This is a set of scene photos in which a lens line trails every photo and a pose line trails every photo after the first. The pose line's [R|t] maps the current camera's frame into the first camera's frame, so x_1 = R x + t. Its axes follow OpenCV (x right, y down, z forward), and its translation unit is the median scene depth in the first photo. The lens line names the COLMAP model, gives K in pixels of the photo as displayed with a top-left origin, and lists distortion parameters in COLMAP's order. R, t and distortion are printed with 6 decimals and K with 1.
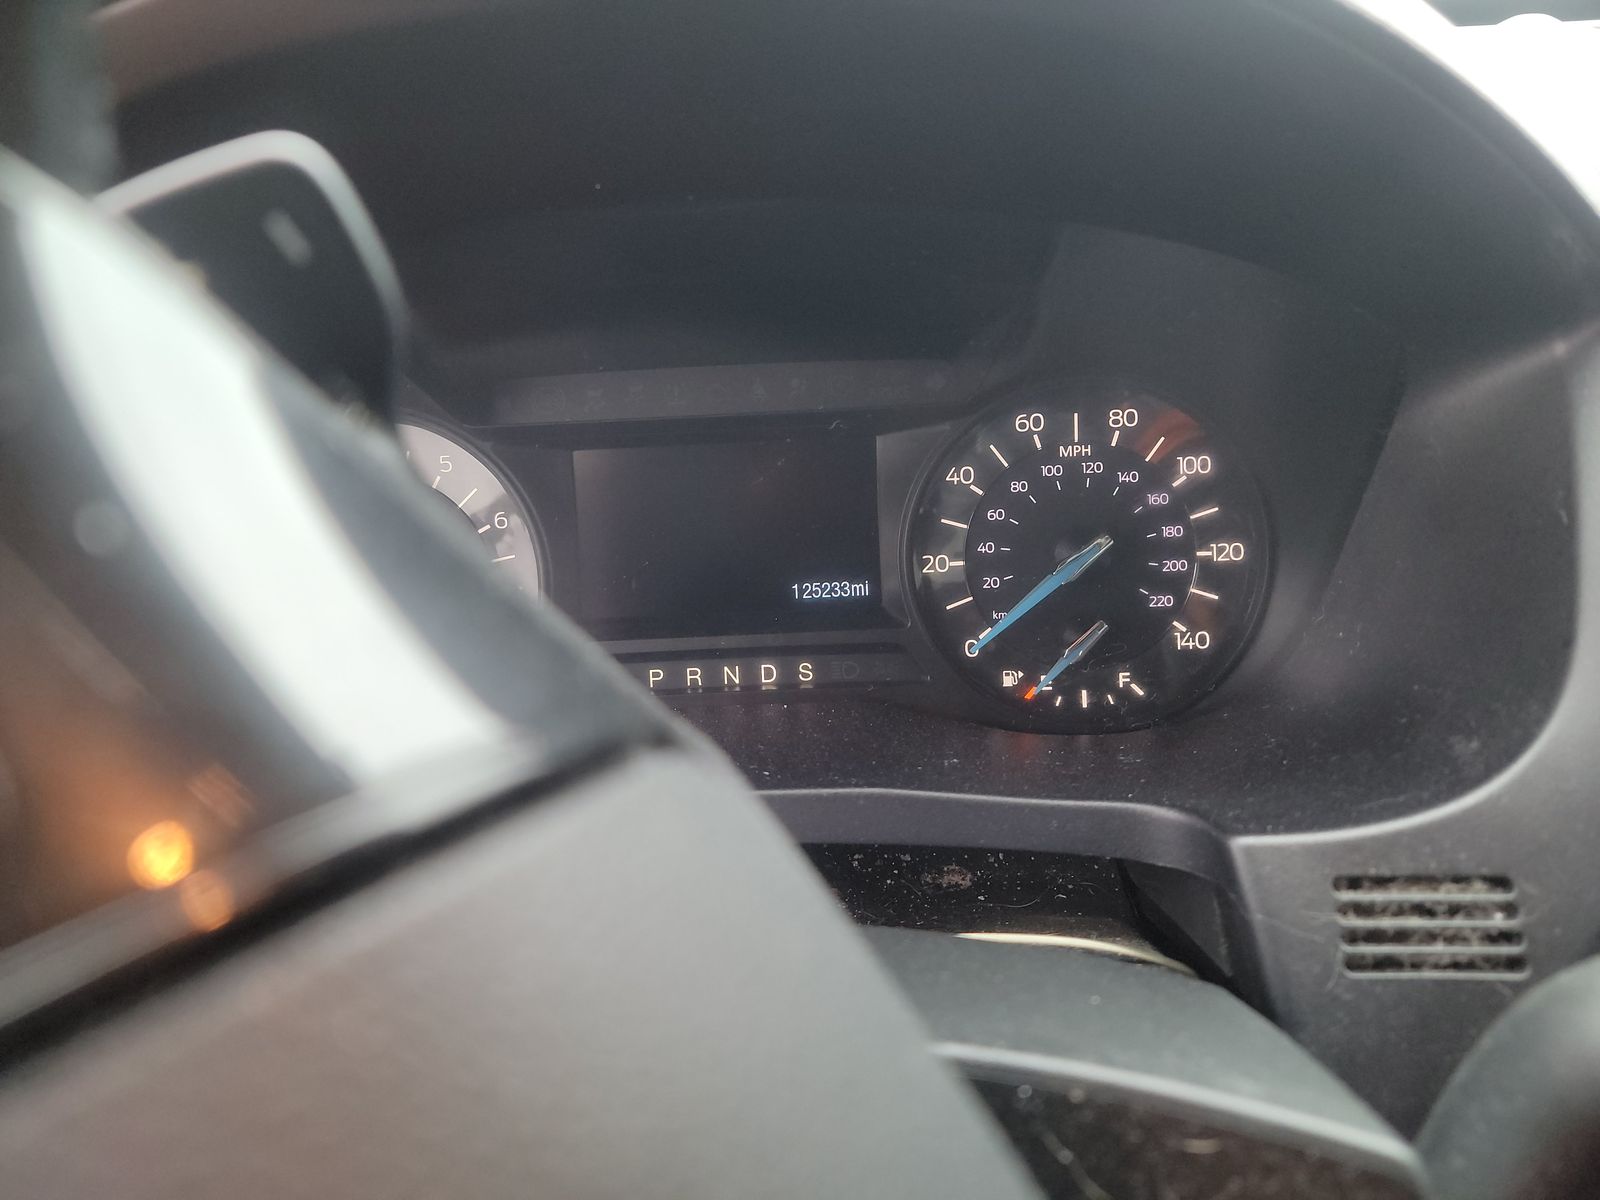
lens RADIAL K [[1108.9, 0, 796.1], [0, 1108.9, 594.5], [0, 0, 1]] dist [0.007482, -0.000242]
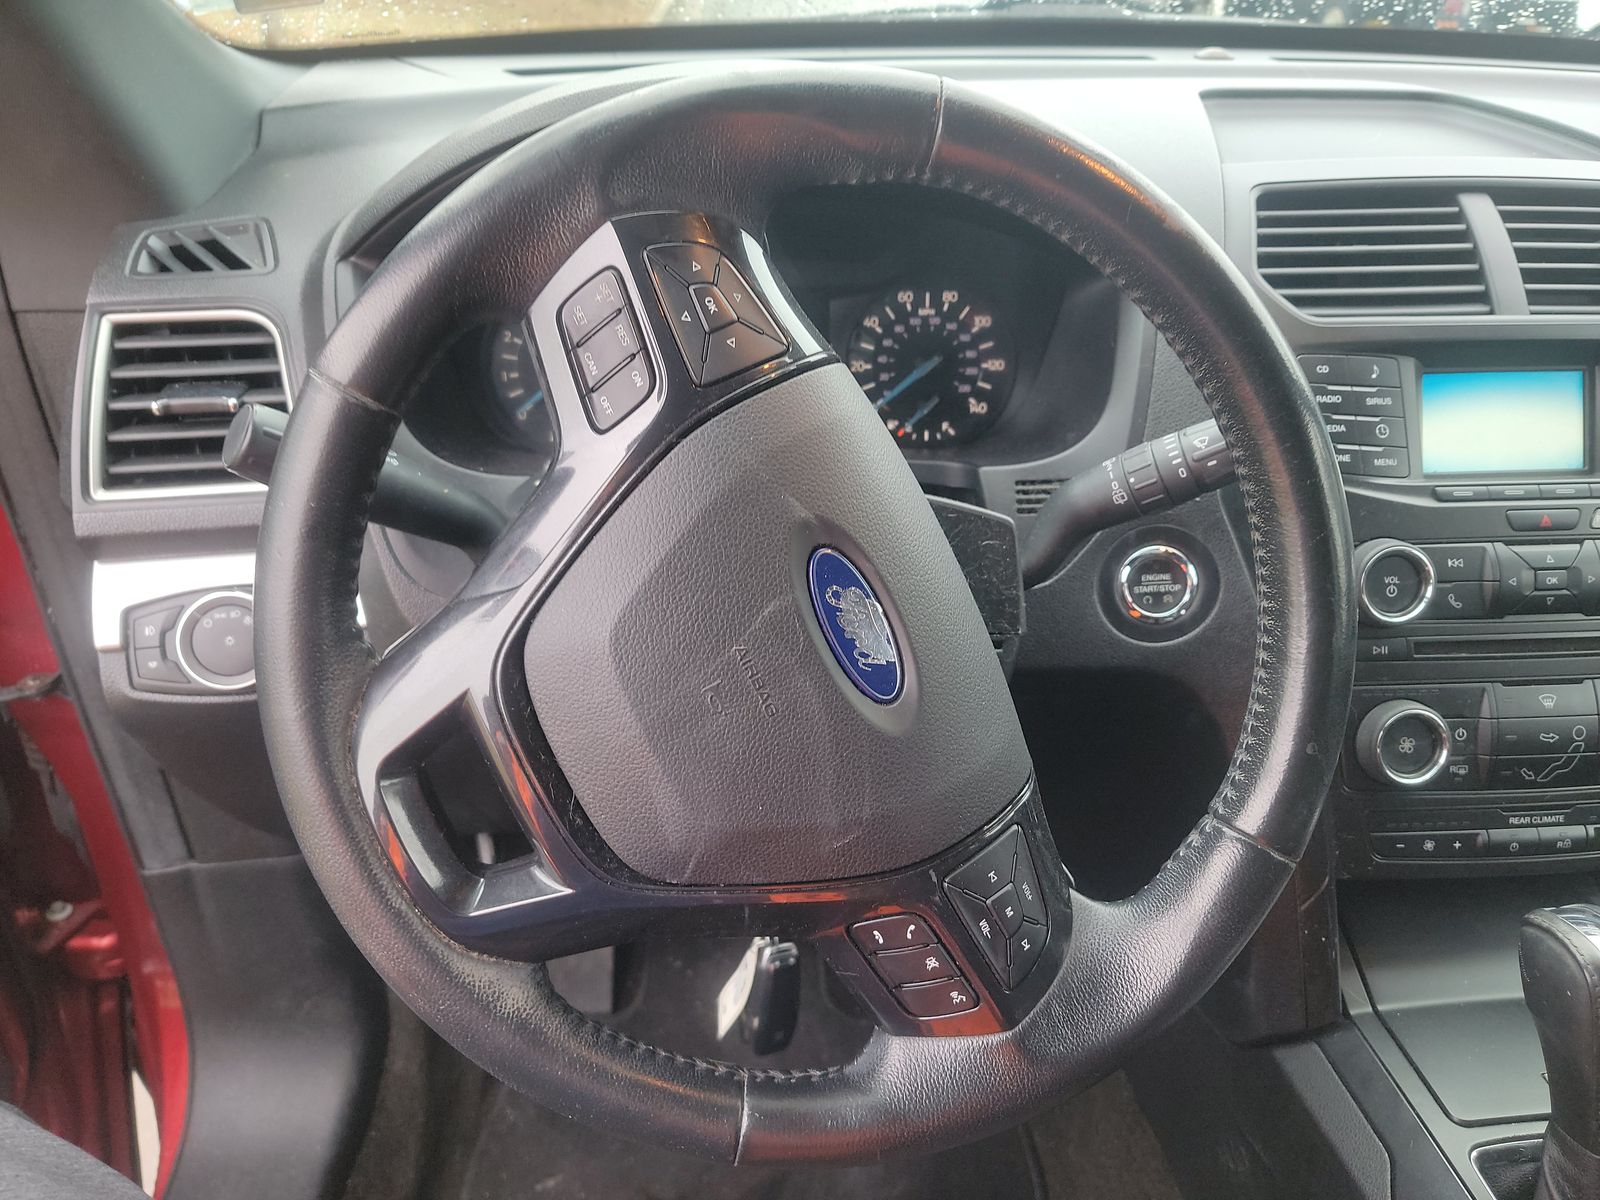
lens RADIAL K [[1108.9, 0, 799.6], [0, 1108.9, 605.7], [0, 0, 1]] dist [0.007482, -0.000242]
pose [[0.990693, 0.007736, 0.135895, -0.254249], [-0.024714, 0.992012, 0.123697, 0.160418], [-0.133853, -0.125904, 0.982971, -1.047181]]
